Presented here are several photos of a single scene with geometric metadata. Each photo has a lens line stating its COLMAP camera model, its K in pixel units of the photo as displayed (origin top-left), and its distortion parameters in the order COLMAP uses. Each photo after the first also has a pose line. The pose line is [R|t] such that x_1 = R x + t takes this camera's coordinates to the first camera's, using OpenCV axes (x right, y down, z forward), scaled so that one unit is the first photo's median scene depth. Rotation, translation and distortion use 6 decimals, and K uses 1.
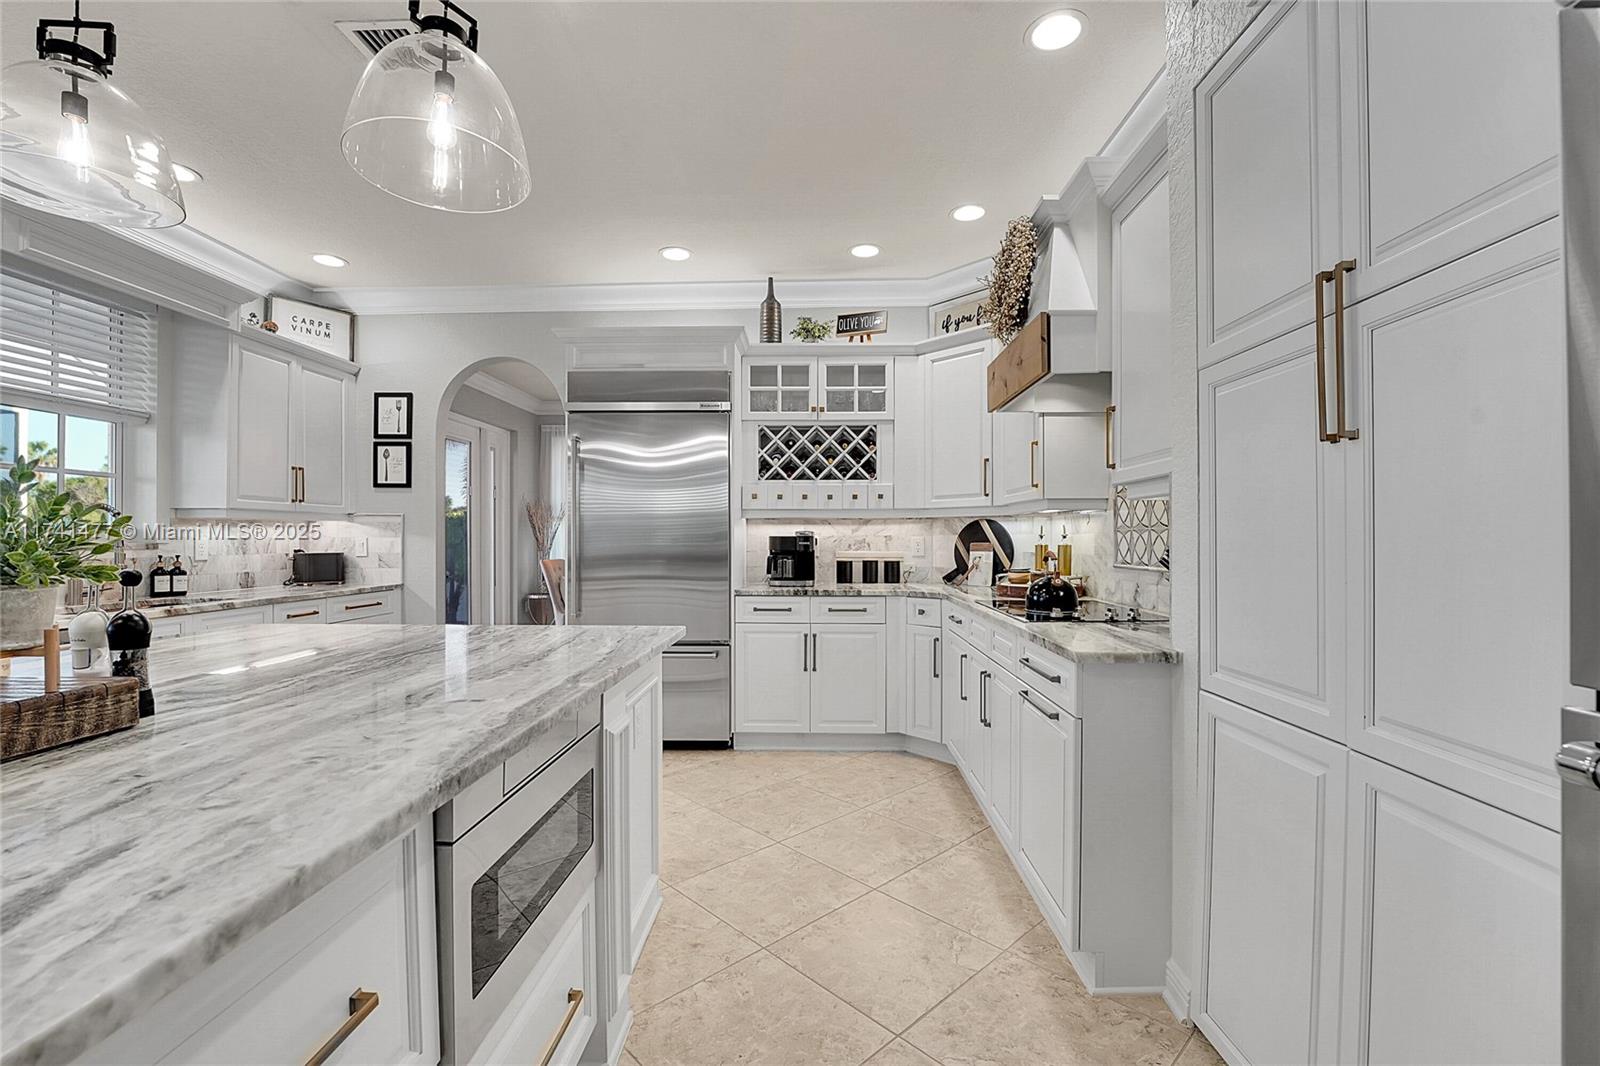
lens RADIAL K [[650.2, 0, 802.4], [0, 650.2, 536.7], [0, 0, 1]] dist [-0.030443, 0.003988]
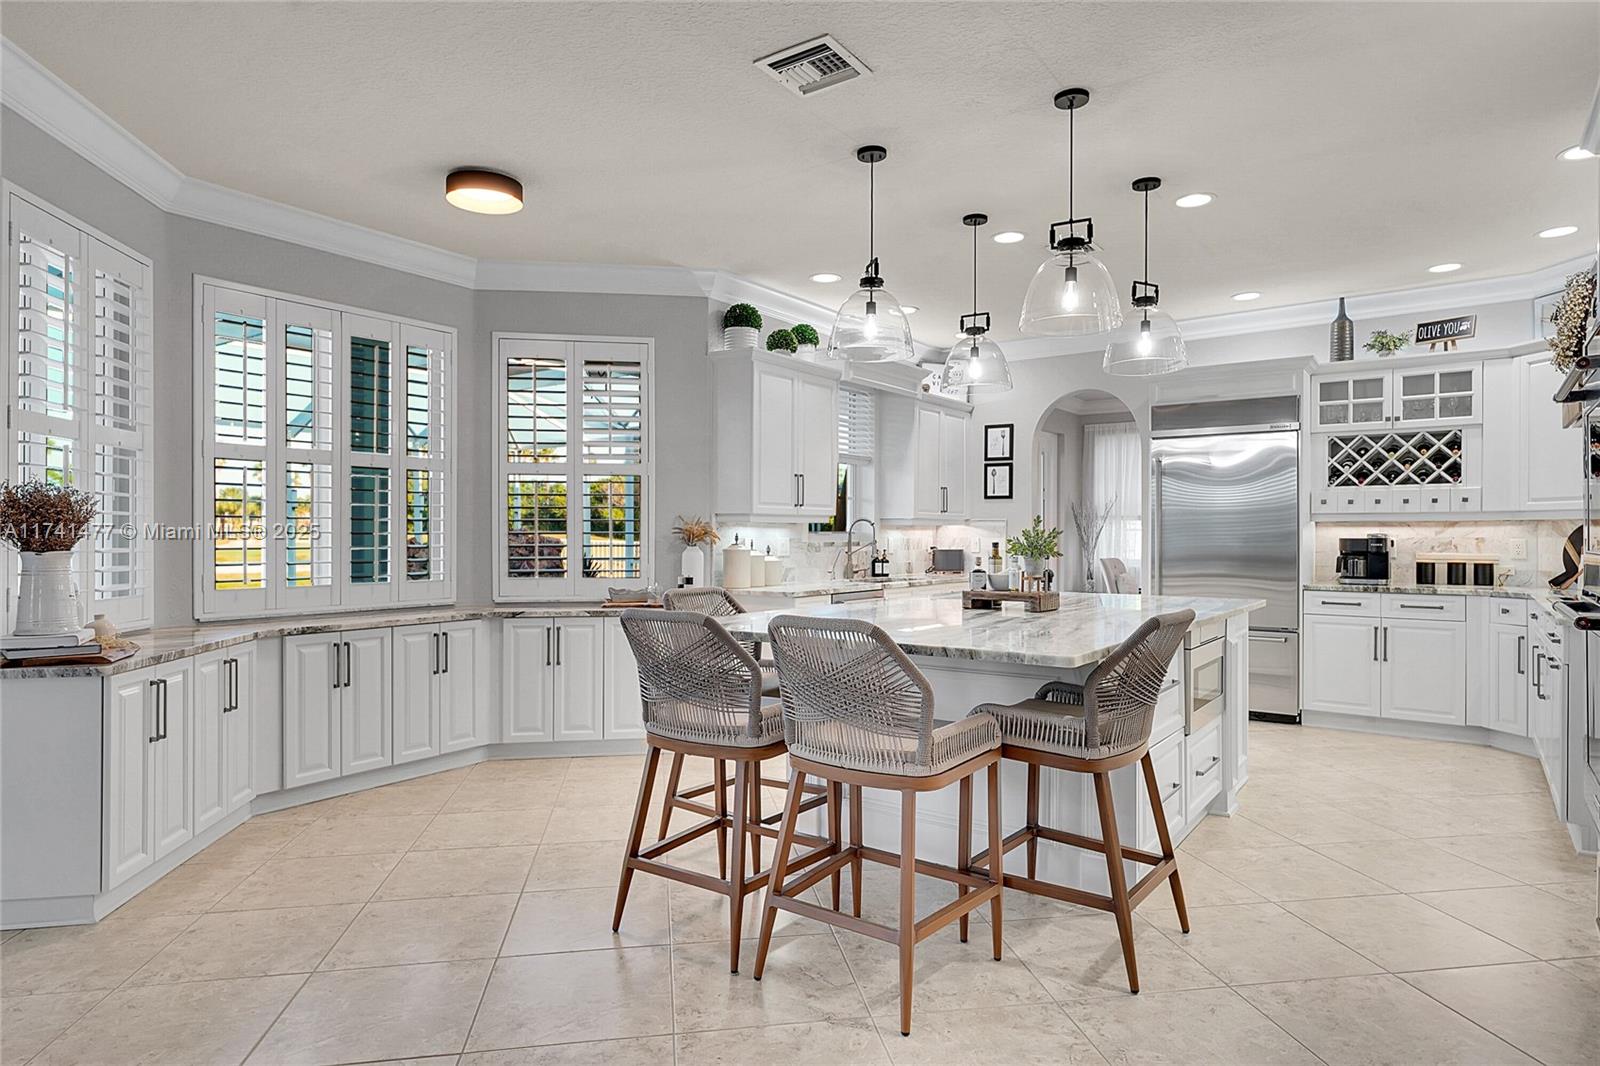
lens RADIAL K [[919.7, 0, 799.6], [0, 919.7, 536.9], [0, 0, 1]] dist [0.004871, 0.002433]
pose [[0.822744, 0.002561, -0.568406, 0.082018], [0.000064, 0.999989, 0.004599, -0.009895], [0.568412, -0.003820, 0.822735, -0.779417]]
